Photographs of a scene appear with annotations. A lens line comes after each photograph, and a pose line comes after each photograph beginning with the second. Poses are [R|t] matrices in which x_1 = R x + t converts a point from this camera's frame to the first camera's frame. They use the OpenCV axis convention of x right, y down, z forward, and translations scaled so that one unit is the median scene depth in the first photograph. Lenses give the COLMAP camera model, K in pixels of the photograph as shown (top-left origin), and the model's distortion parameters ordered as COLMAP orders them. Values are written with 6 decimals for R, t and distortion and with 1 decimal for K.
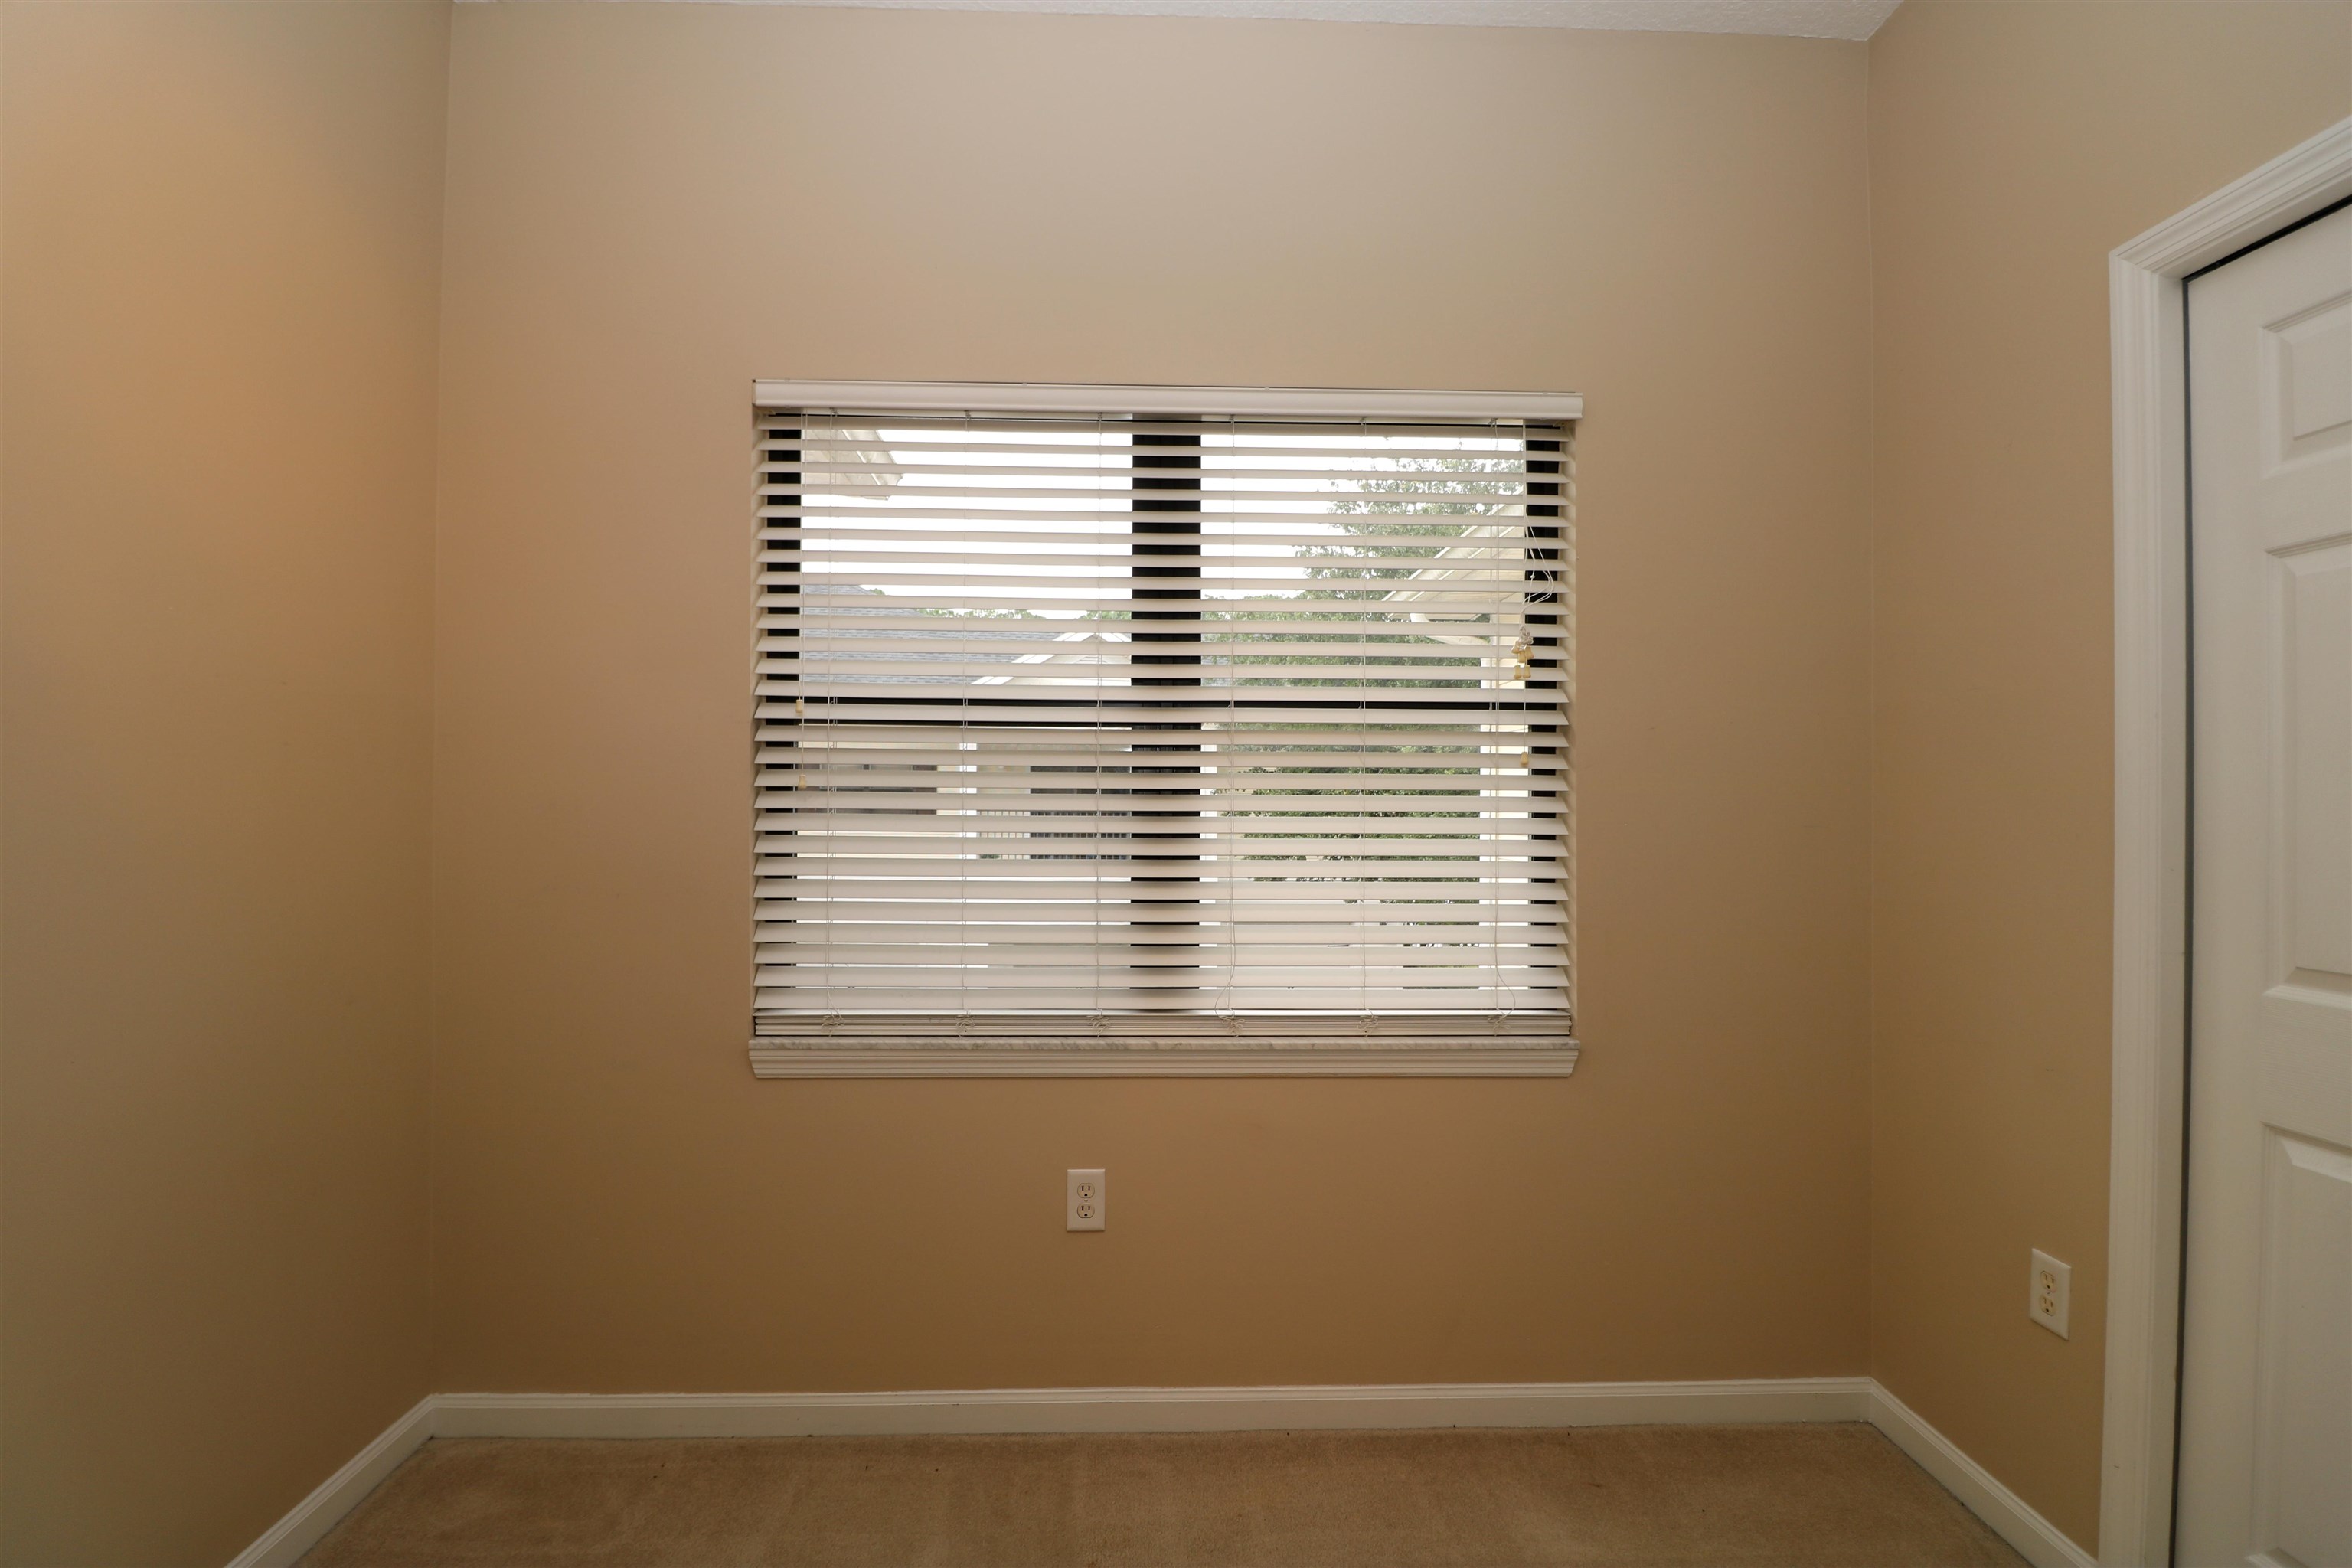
lens RADIAL K [[1109.5, 0, 1174.9], [0, 1109.5, 791.8], [0, 0, 1]] dist [0.000791, -0.012975]
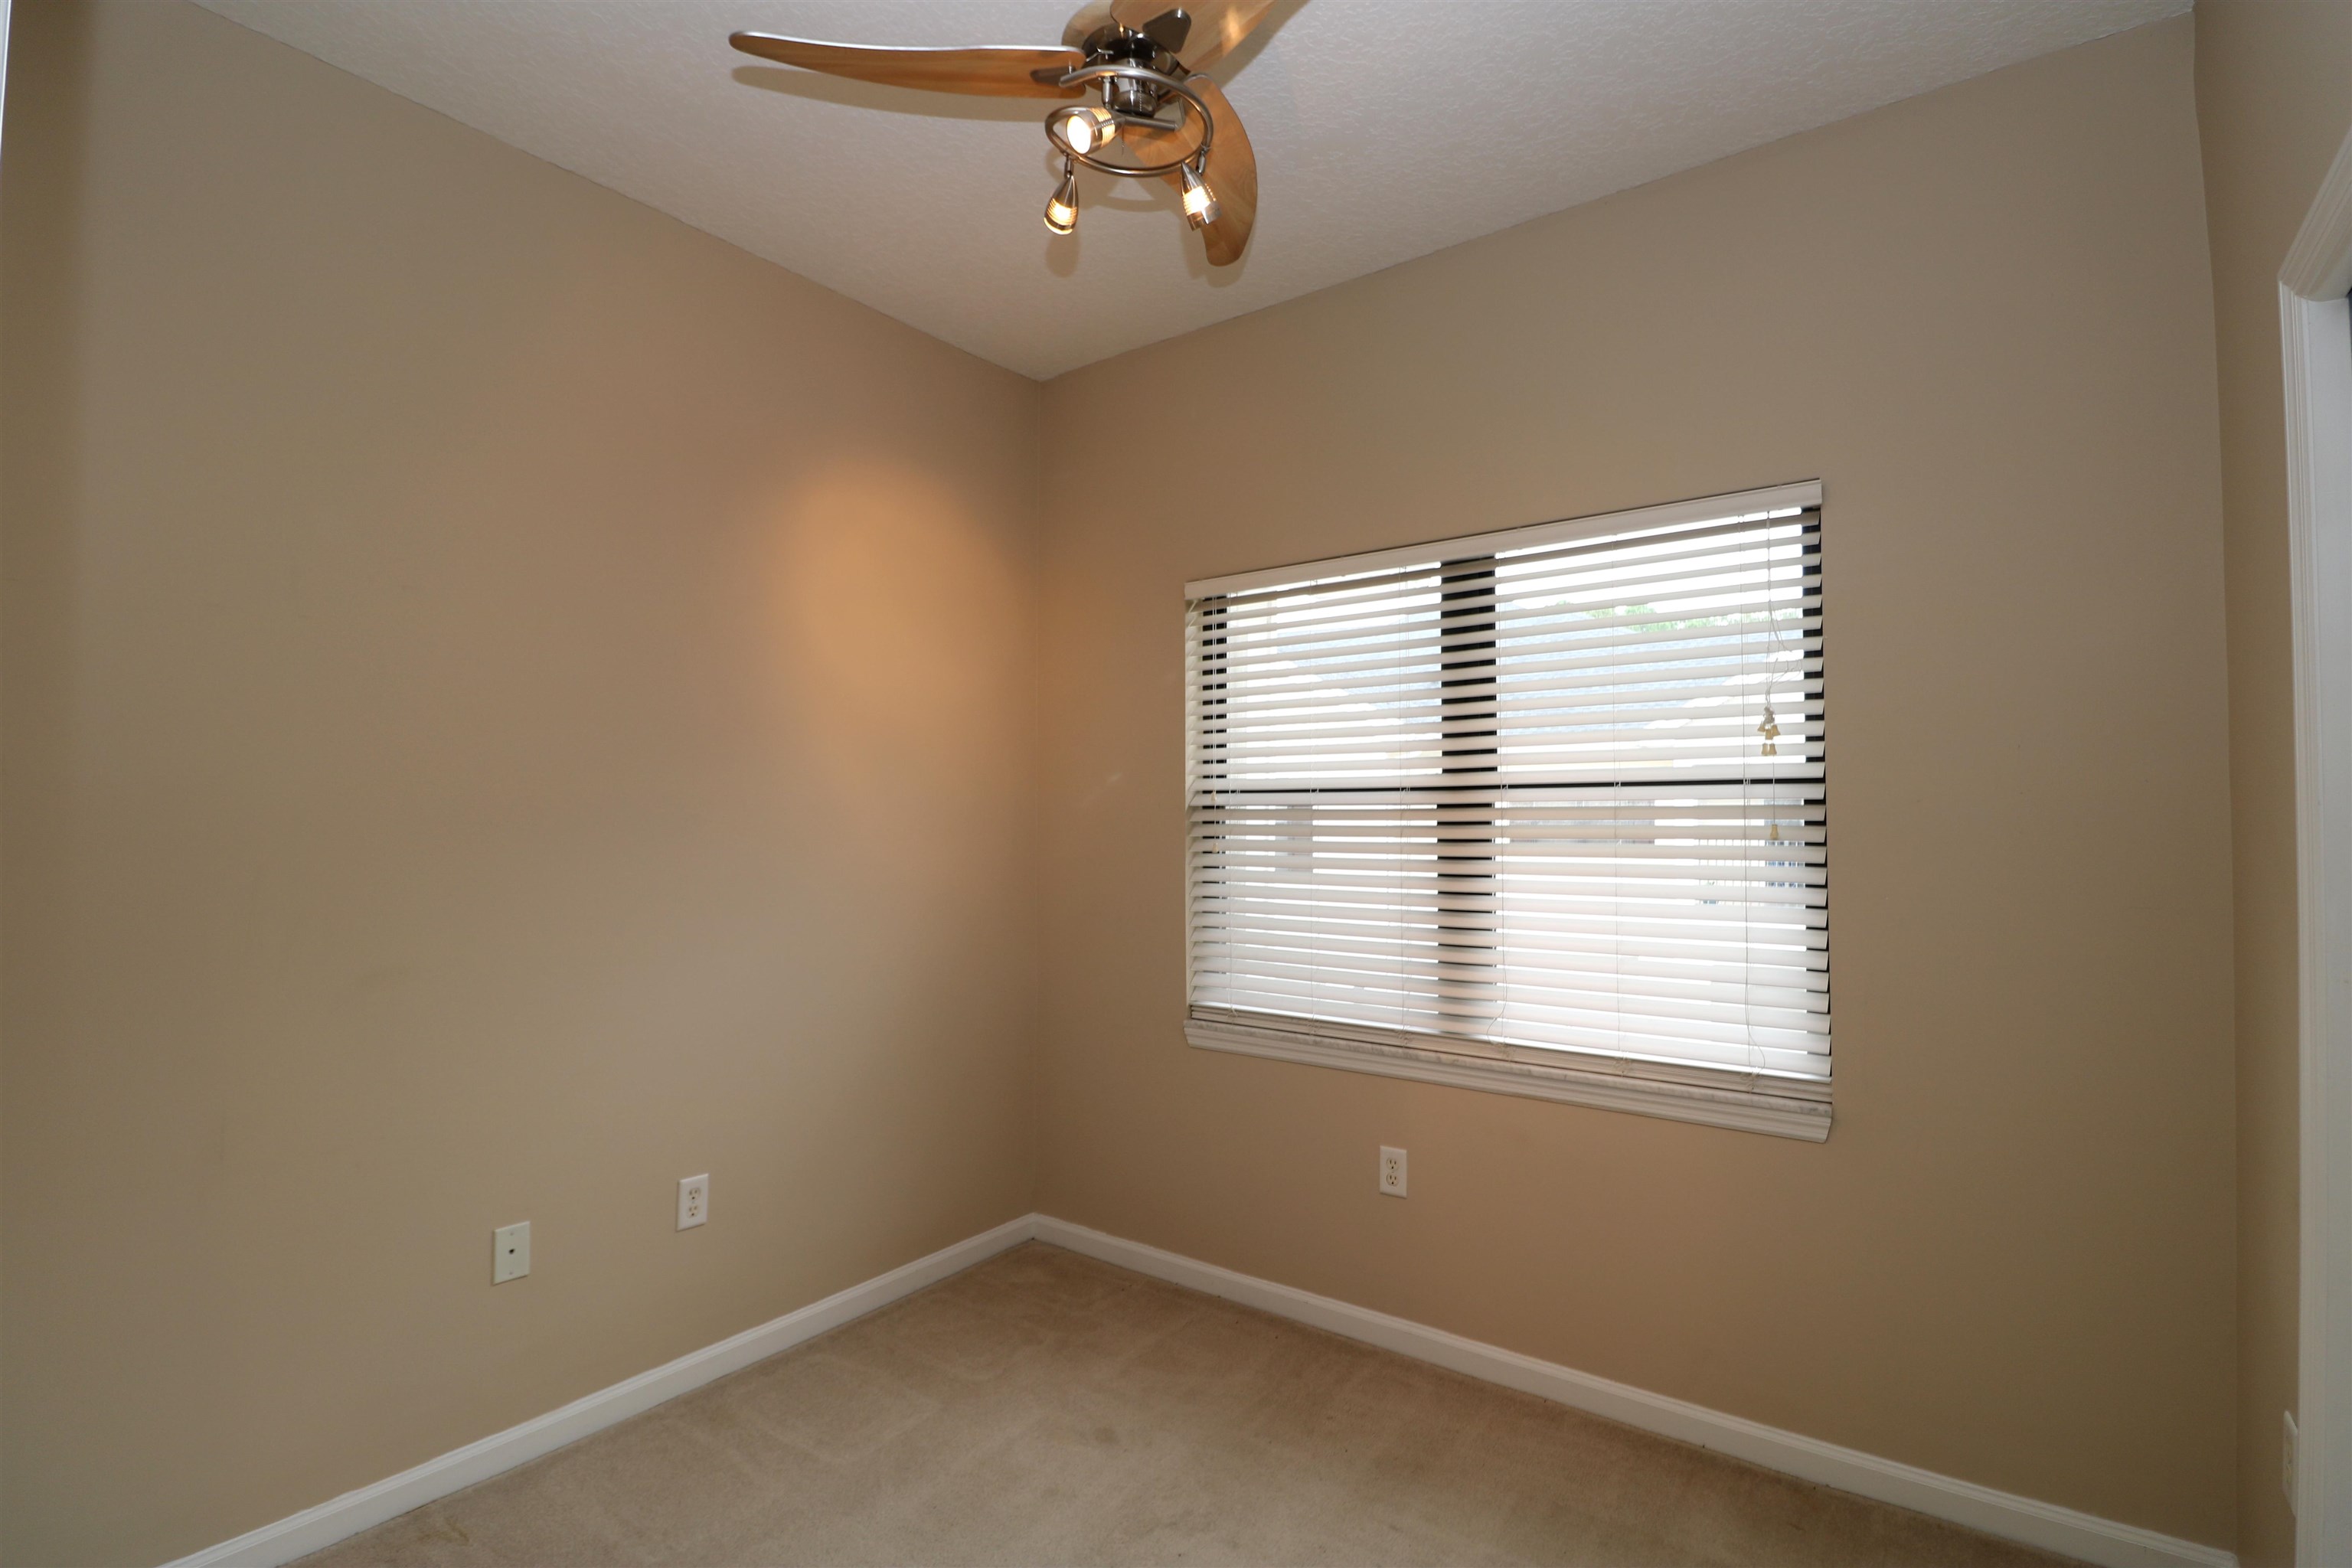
lens RADIAL K [[1109.5, 0, 1174.9], [0, 1109.5, 791.8], [0, 0, 1]] dist [0.000791, -0.012975]
pose [[0.778579, -0.022738, -0.627134, 0.545427], [0.005186, 0.999542, -0.029802, -0.041224], [0.627525, 0.019951, 0.778341, -0.186605]]
